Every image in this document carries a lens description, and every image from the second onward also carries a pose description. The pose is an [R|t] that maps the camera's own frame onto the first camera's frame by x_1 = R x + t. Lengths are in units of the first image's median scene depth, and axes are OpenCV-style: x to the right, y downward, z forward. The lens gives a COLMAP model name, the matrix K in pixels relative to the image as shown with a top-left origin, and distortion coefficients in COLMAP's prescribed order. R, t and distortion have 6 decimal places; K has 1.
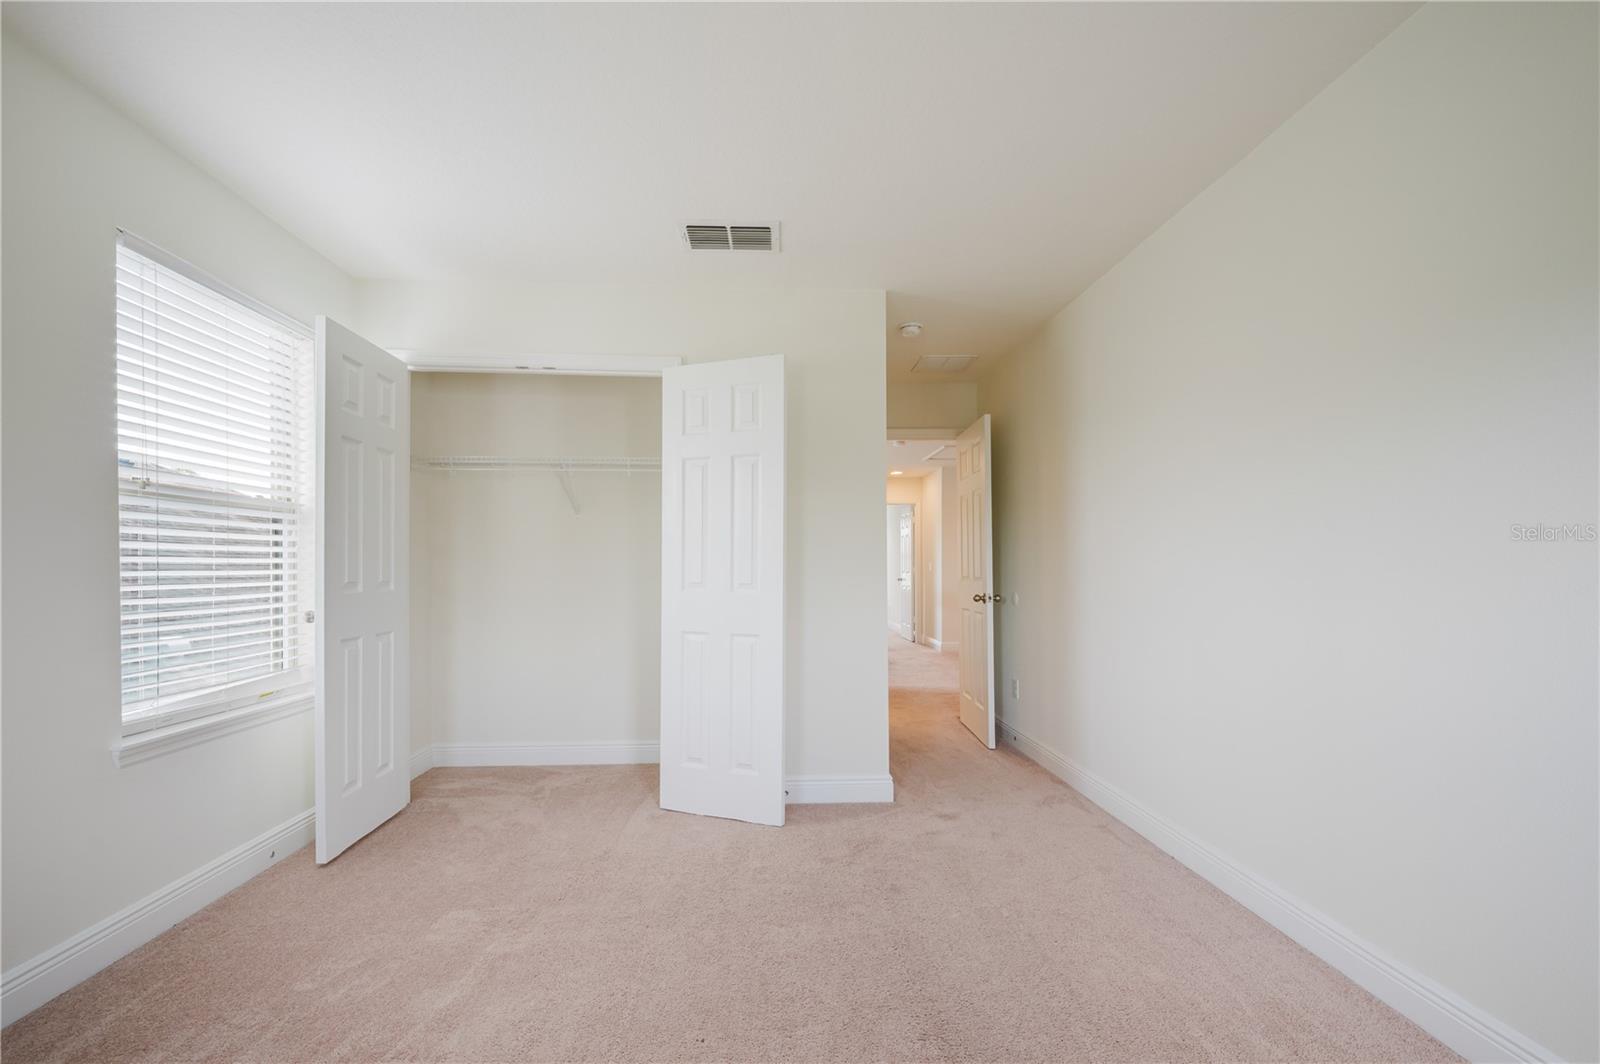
lens RADIAL K [[658.4, 0, 798.9], [0, 658.4, 547.5], [0, 0, 1]] dist [0.000077, -0.000190]
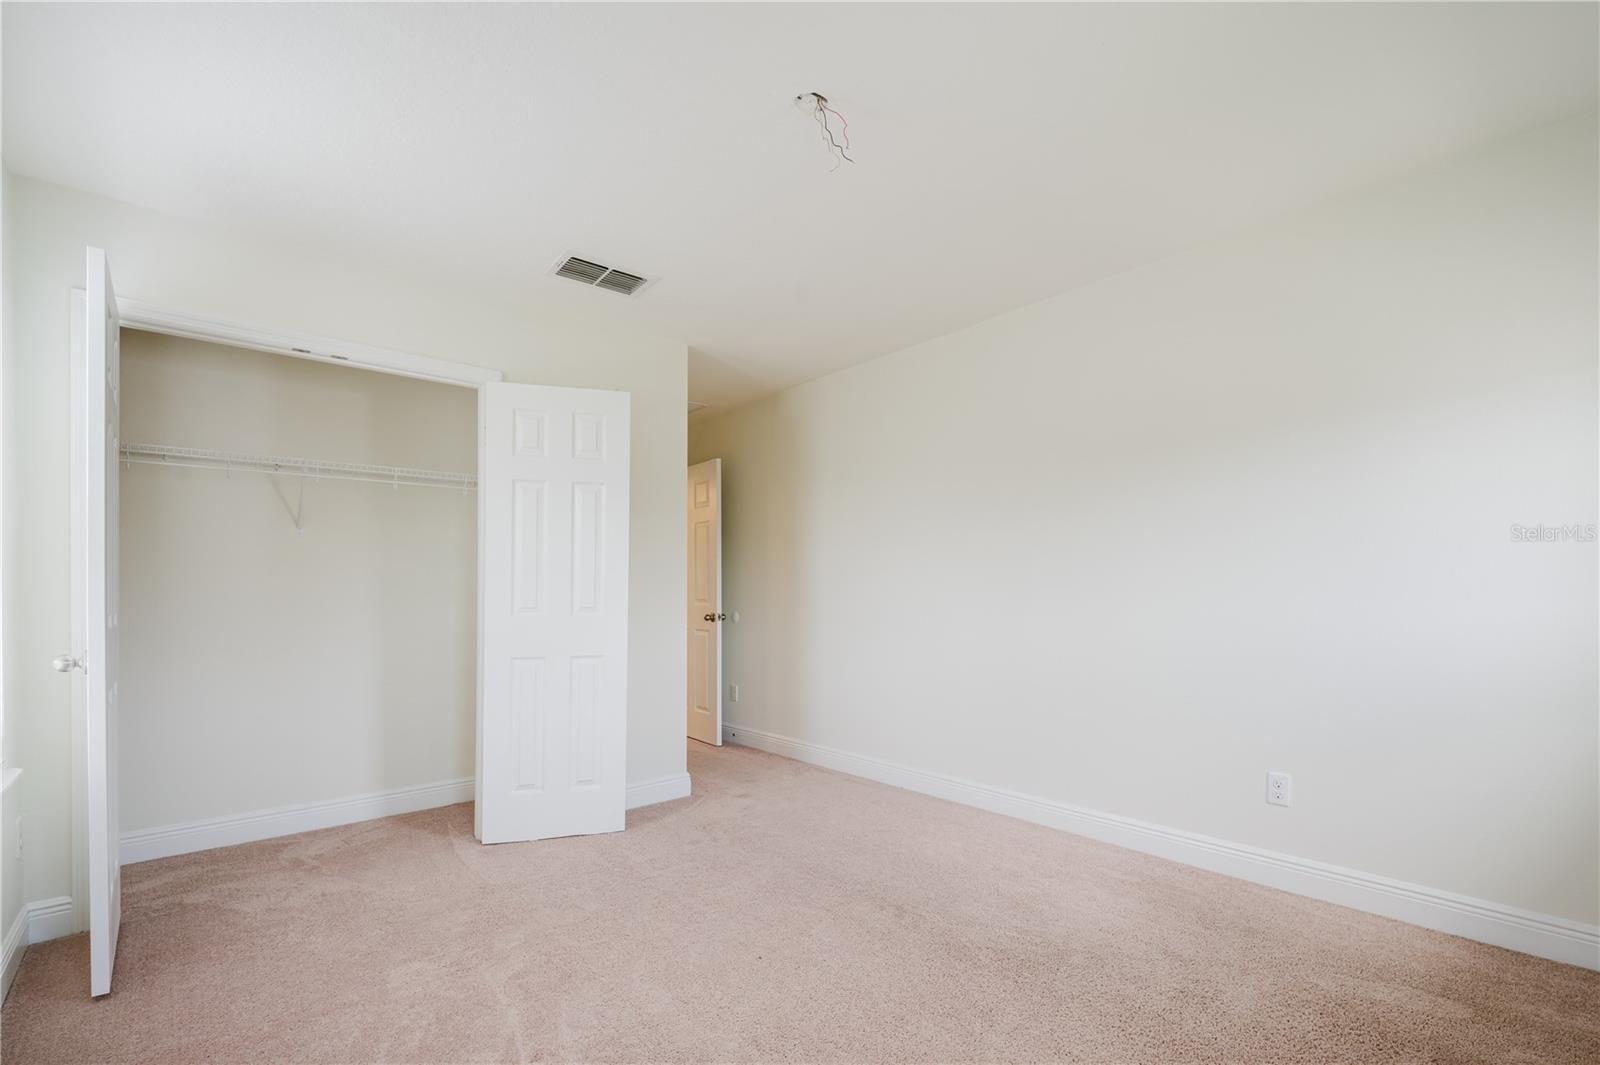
lens RADIAL K [[663.0, 0, 800.0], [0, 663.0, 583.9], [0, 0, 1]] dist [-0.014302, 0.000295]
pose [[0.806869, -0.000514, 0.590731, -0.394580], [-0.010024, 0.999844, 0.014562, 0.000042], [-0.590646, -0.017671, 0.806737, -0.034875]]
